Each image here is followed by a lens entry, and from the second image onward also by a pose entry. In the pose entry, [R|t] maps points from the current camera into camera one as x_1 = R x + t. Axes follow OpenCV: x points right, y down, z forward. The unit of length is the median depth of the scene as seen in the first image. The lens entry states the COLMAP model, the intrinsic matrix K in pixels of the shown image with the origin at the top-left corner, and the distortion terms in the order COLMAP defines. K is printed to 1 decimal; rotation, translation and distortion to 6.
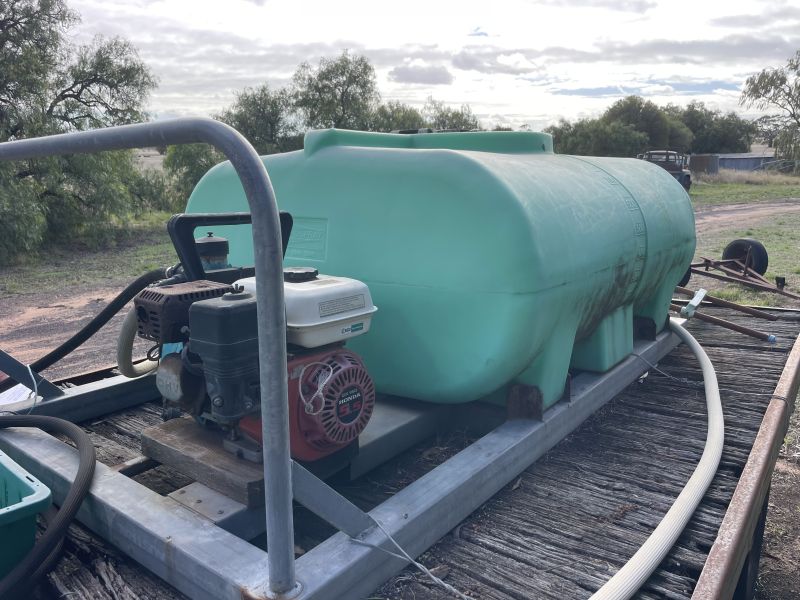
lens RADIAL K [[617.4, 0, 400.0], [0, 617.4, 300.0], [0, 0, 1]] dist [-0.001159, -0.004240]
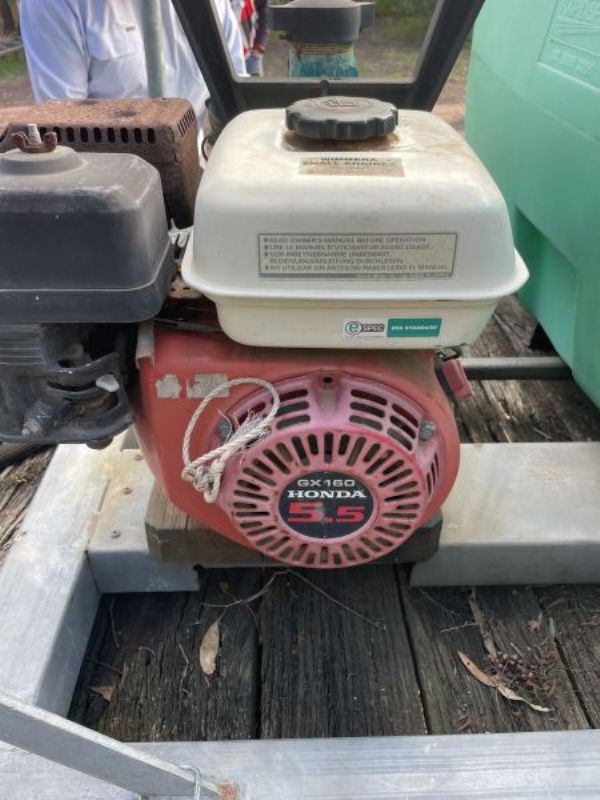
lens RADIAL K [[617.4, 0, 300.0], [0, 617.4, 400.0], [0, 0, 1]] dist [-0.001159, -0.004240]
pose [[0.635035, 0.466278, -0.615887, 0.120994], [-0.152598, 0.857290, 0.491698, -0.080541], [0.757261, -0.218262, 0.615562, 0.769892]]
